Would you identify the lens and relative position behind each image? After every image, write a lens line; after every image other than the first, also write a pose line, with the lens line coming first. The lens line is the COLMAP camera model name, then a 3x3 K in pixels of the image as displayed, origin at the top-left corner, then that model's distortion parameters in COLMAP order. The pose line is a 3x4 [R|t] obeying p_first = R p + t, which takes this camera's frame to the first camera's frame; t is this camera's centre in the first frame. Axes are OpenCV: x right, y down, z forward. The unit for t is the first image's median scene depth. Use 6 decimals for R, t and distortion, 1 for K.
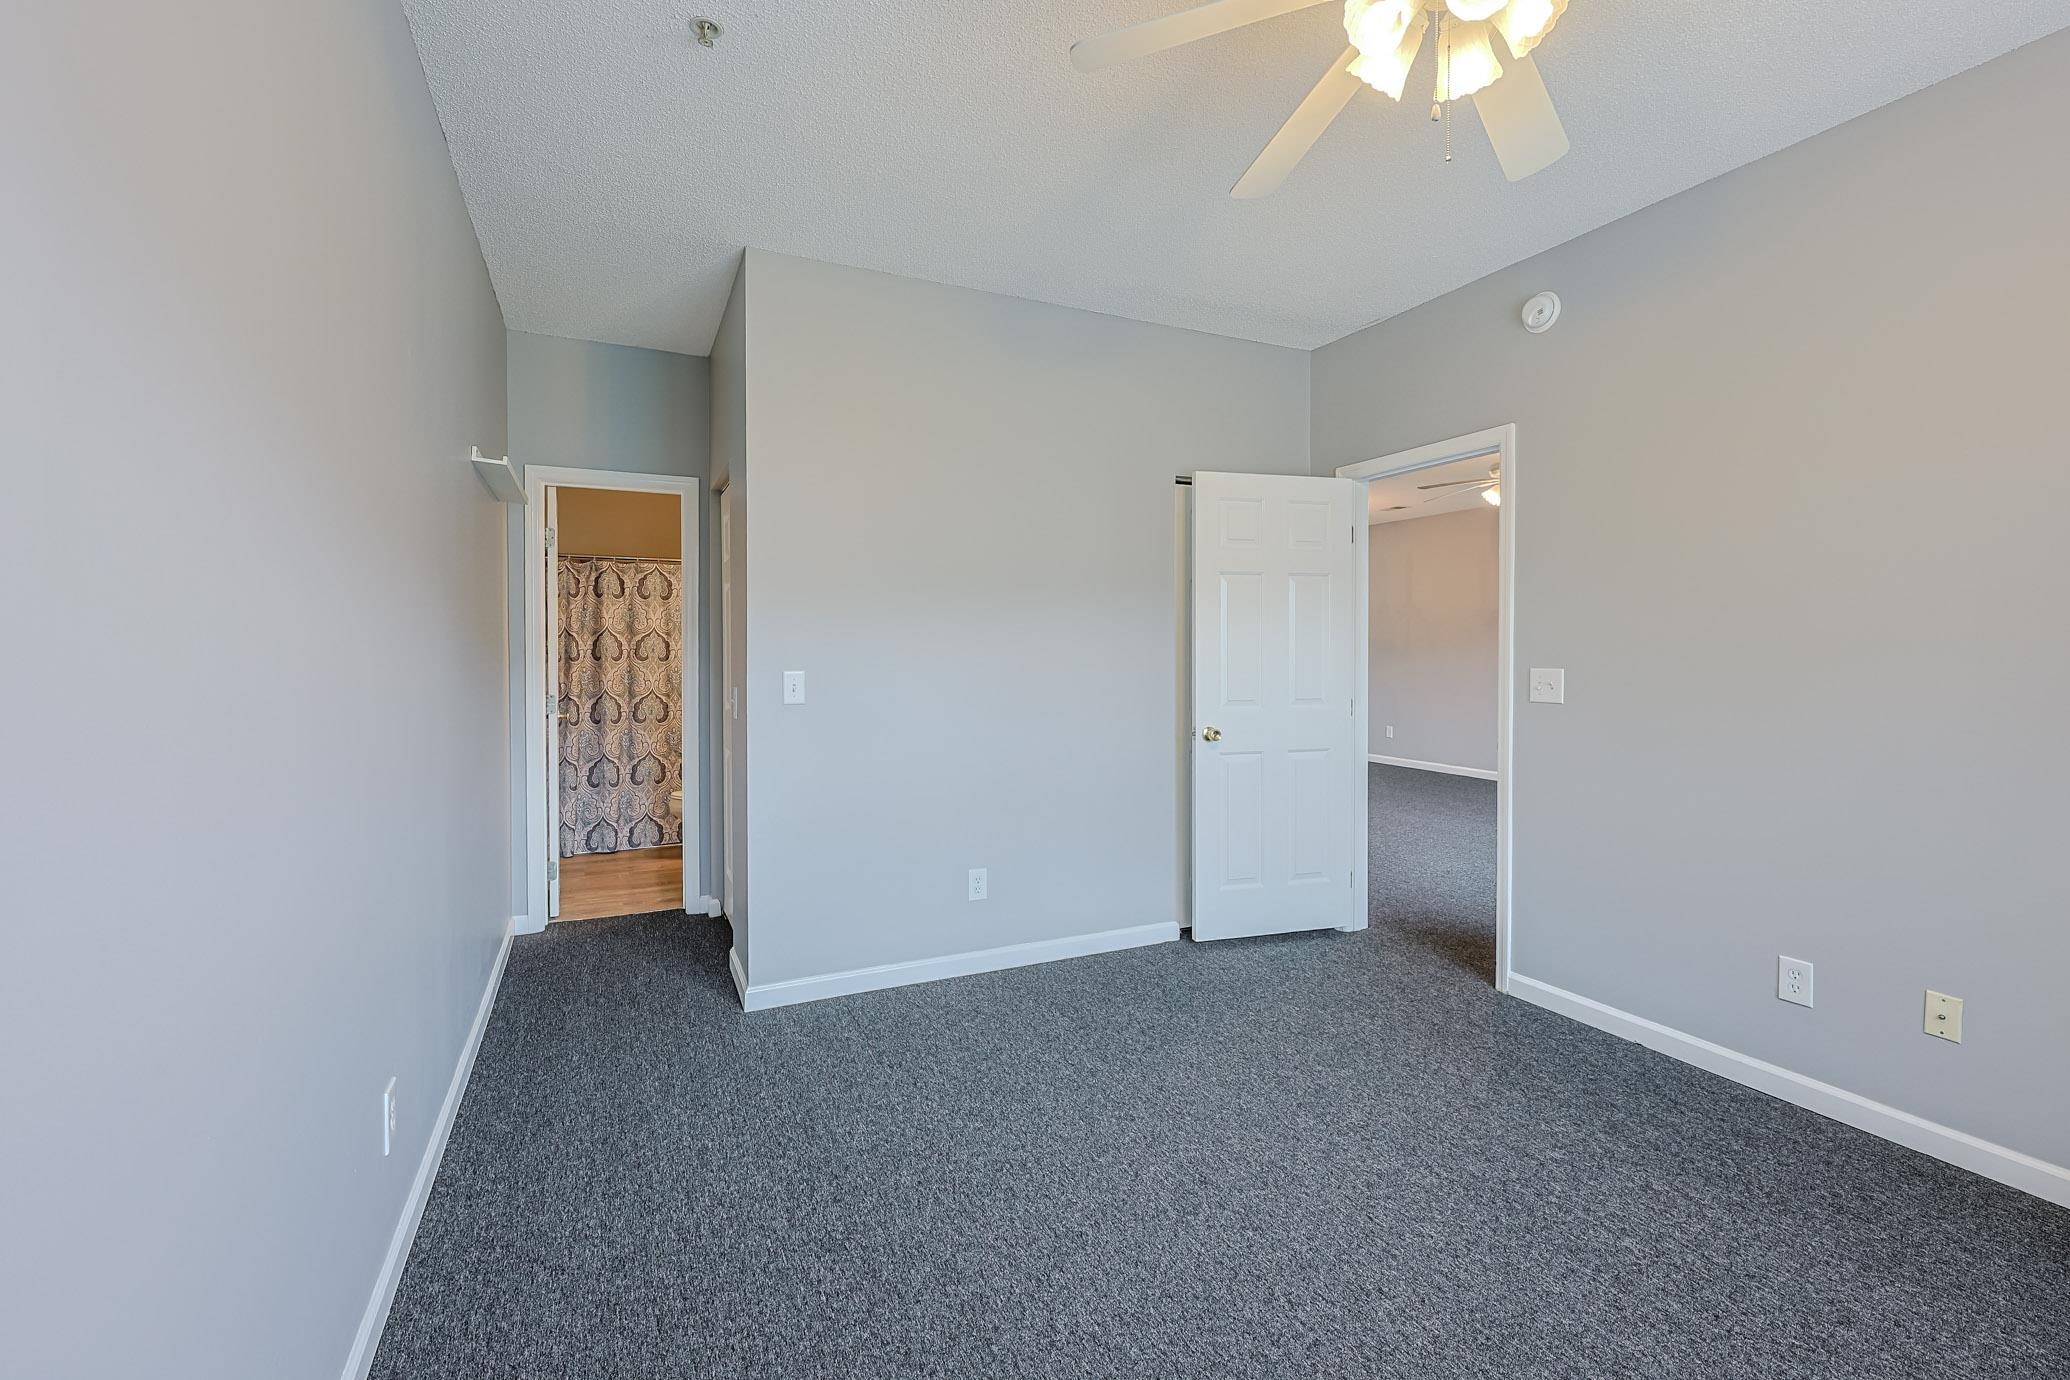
lens RADIAL K [[923.4, 0, 1032.3], [0, 923.4, 672.4], [0, 0, 1]] dist [-0.002796, 0.000712]
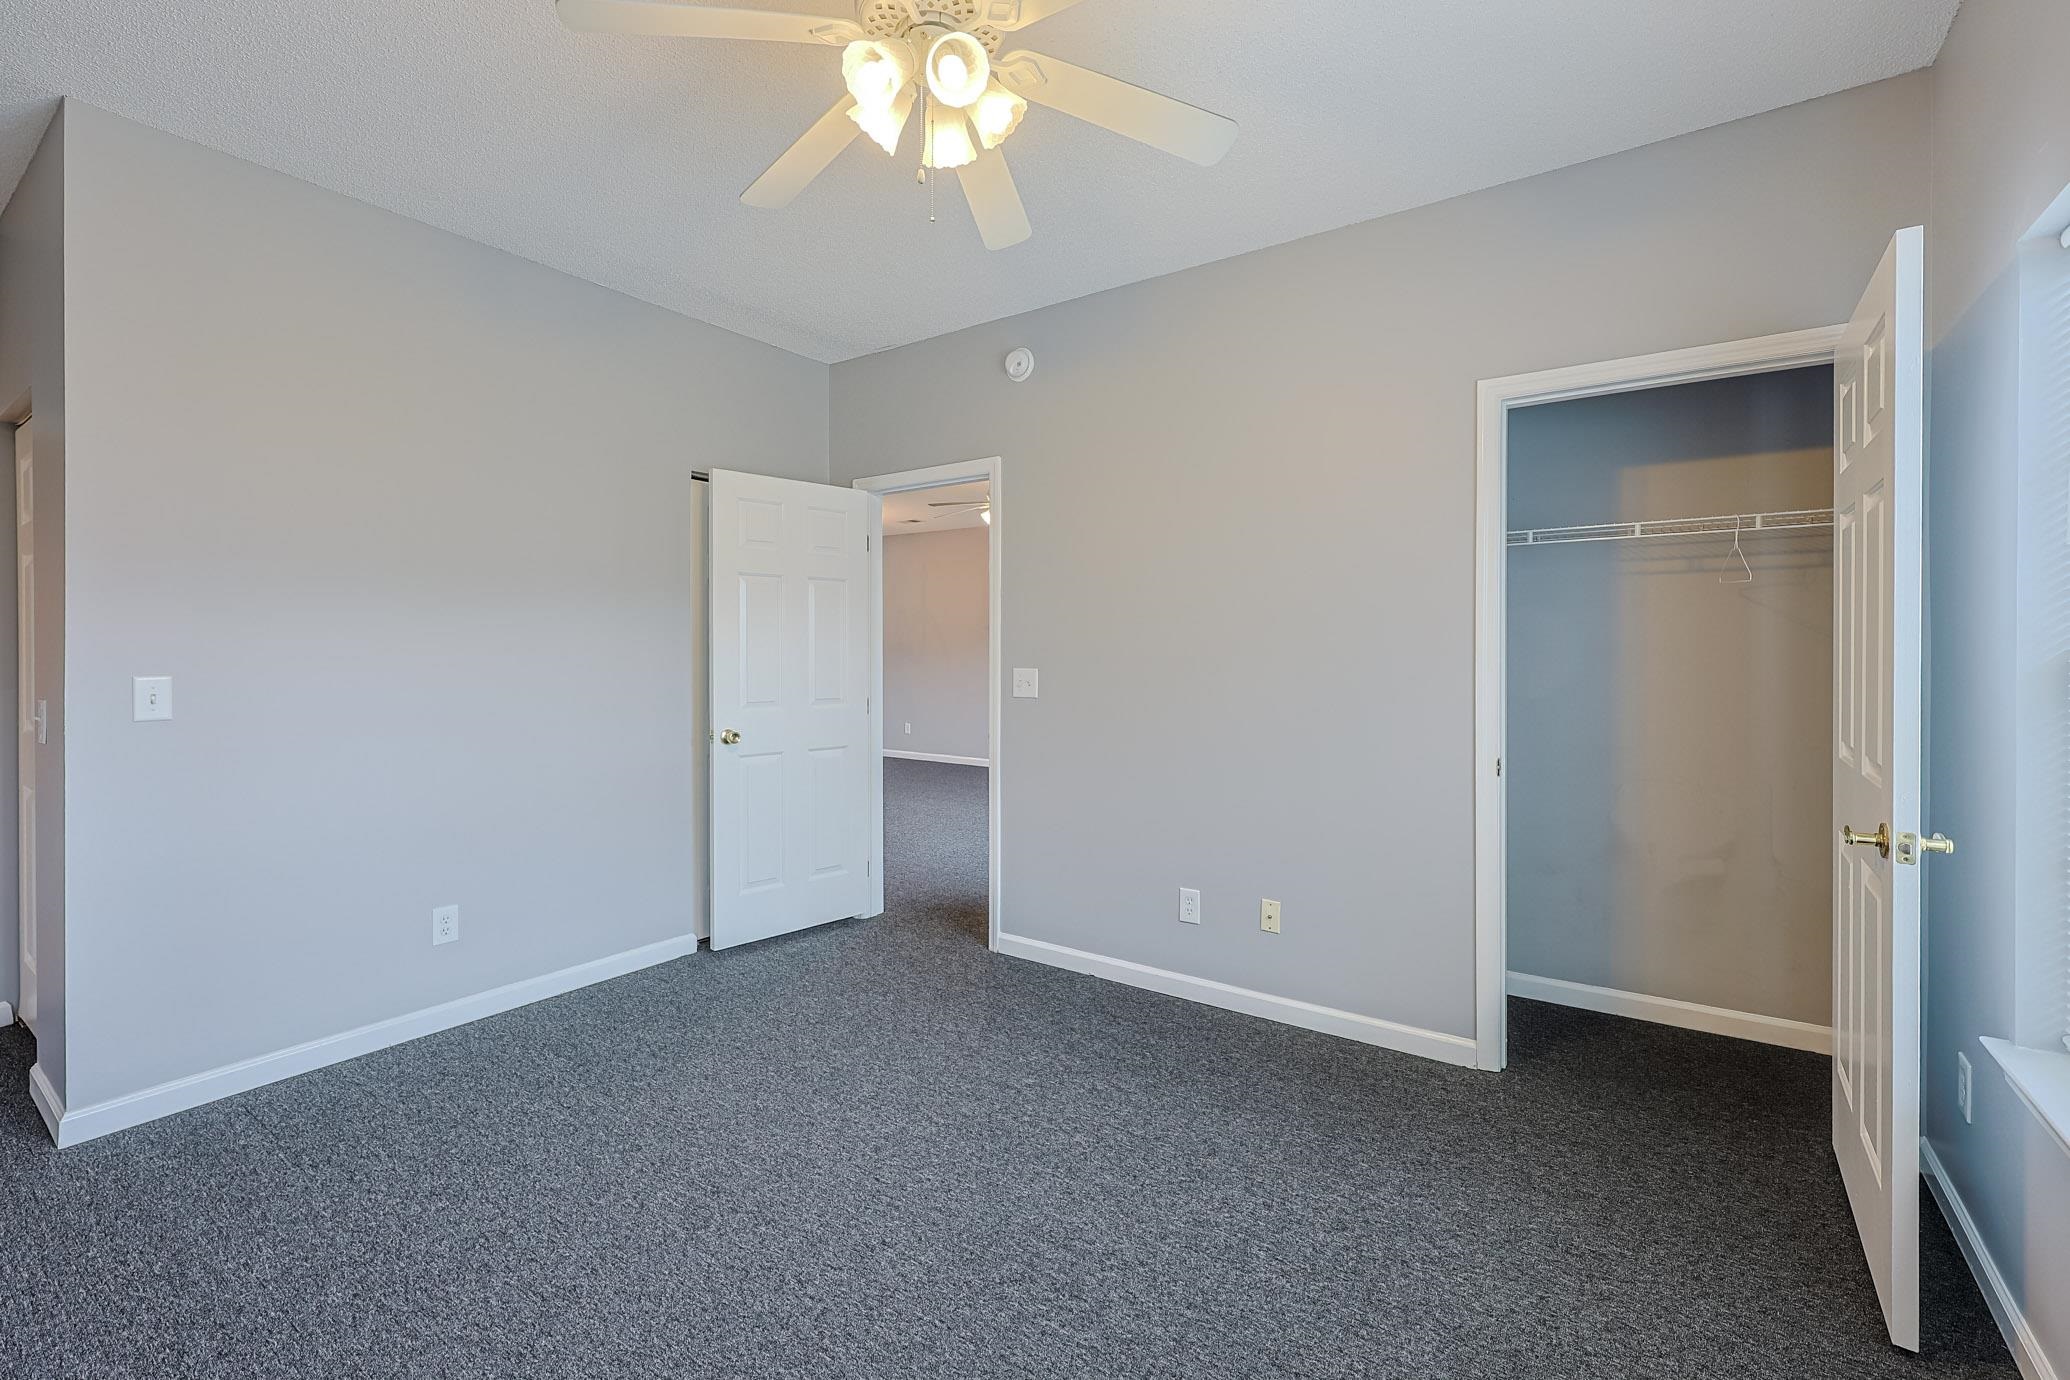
lens RADIAL K [[923.4, 0, 1076.8], [0, 923.4, 664.7], [0, 0, 1]] dist [-0.002796, 0.000712]
pose [[0.863727, -0.001876, 0.503956, 0.025764], [0.007572, 0.999929, -0.009254, 0.002777], [-0.503903, 0.011809, 0.863680, -0.053262]]
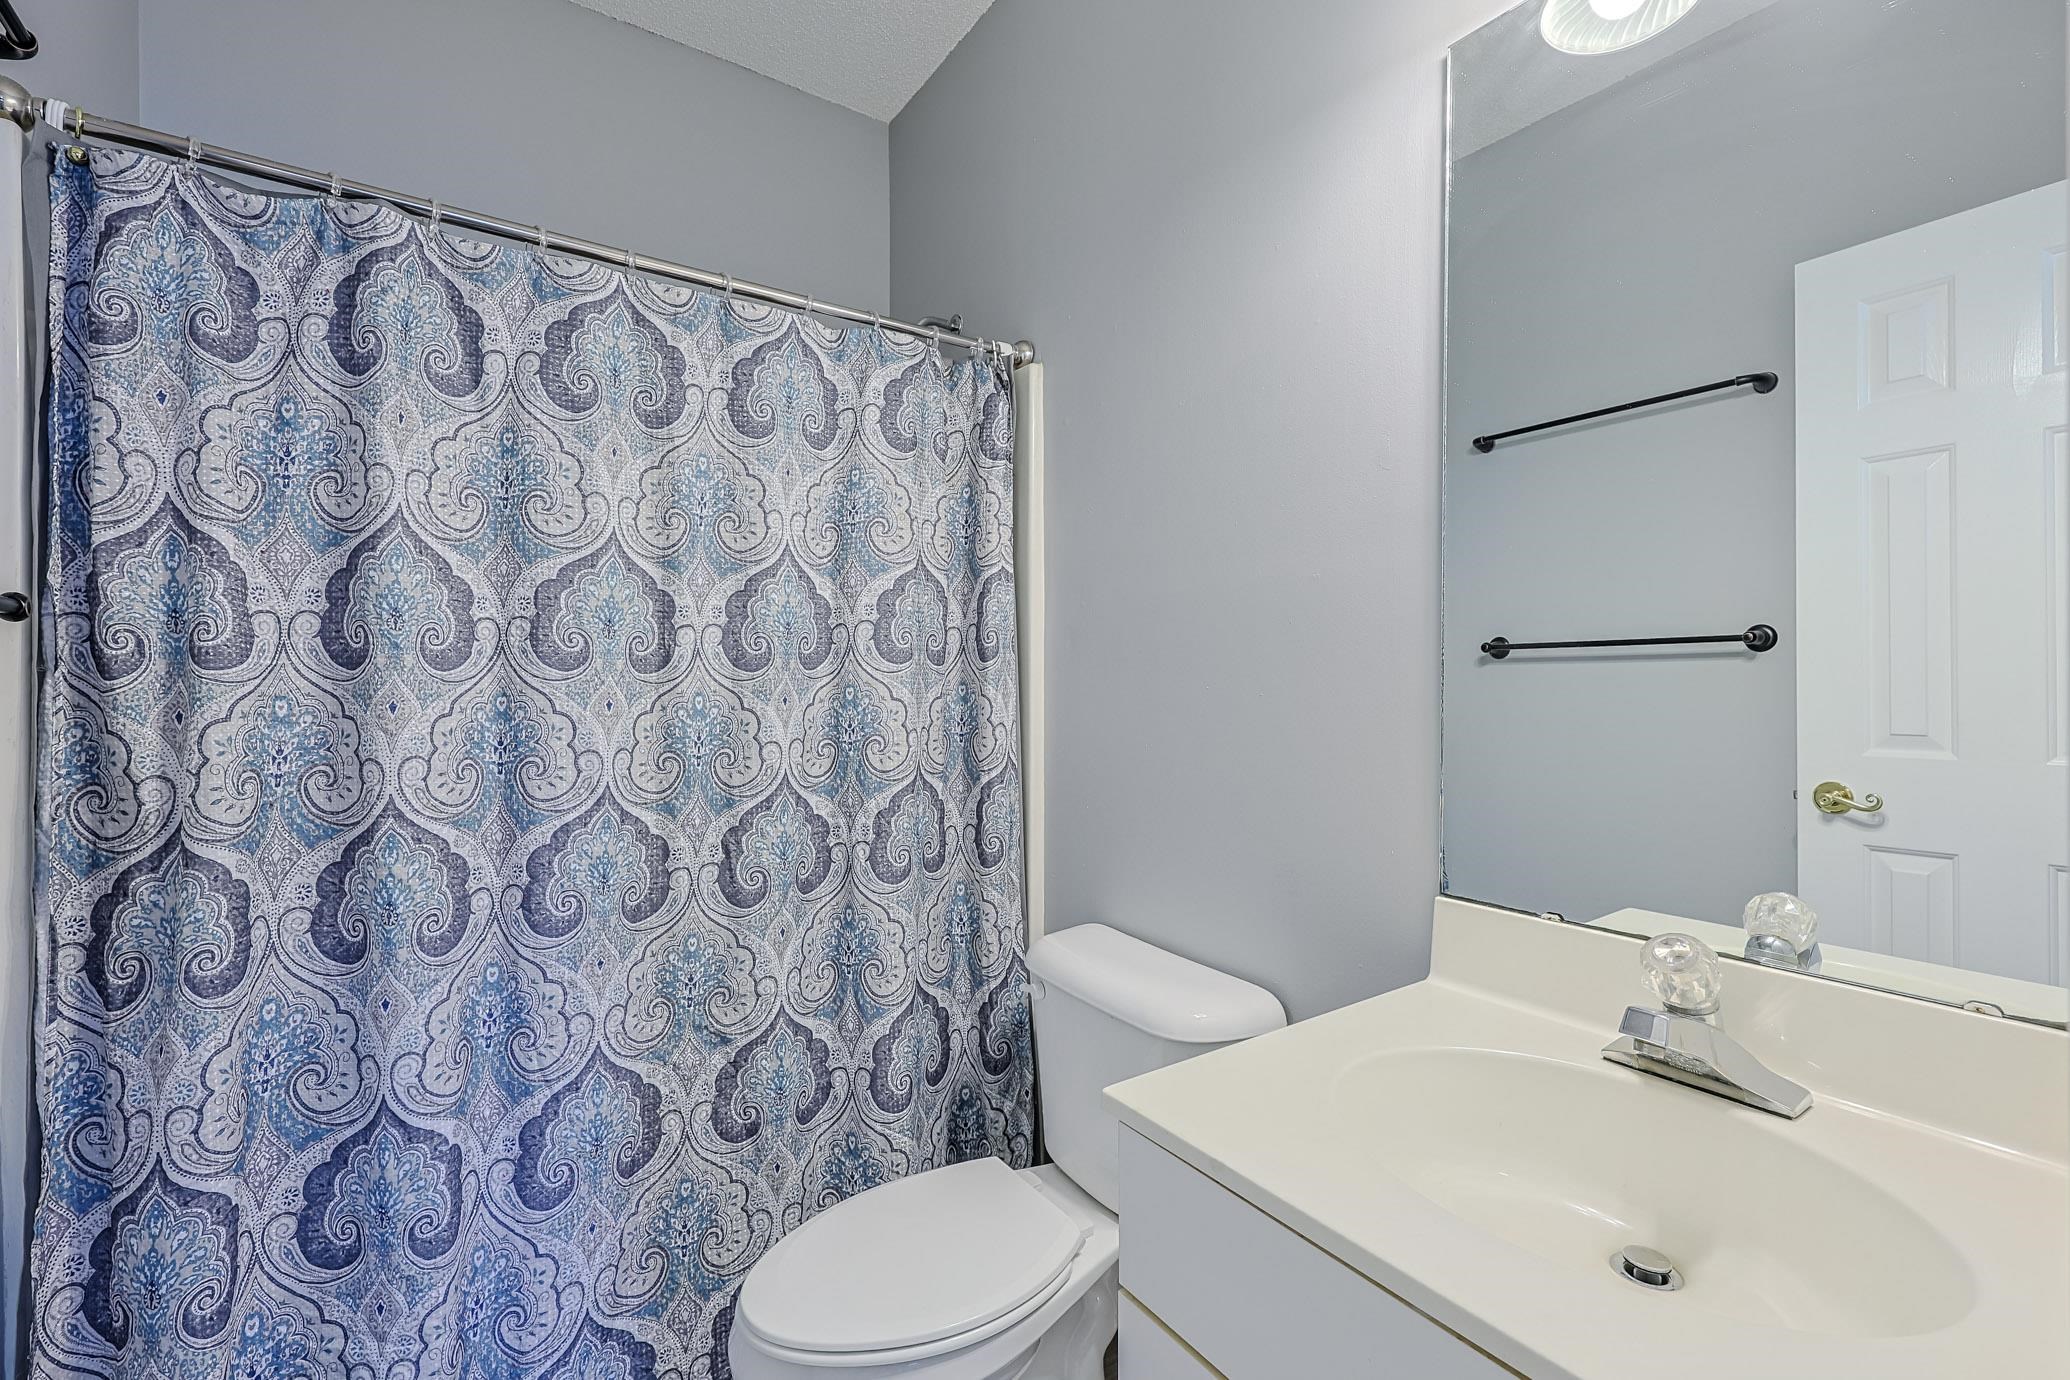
lens RADIAL K [[923.4, 0, 1036.5], [0, 923.4, 690.0], [0, 0, 1]] dist [-0.002796, 0.000712]
pose [[0.985327, -0.003982, 0.170632, -0.136667], [0.005236, 0.999962, -0.006898, -0.001867], [-0.170598, 0.007690, 0.985311, 0.296935]]
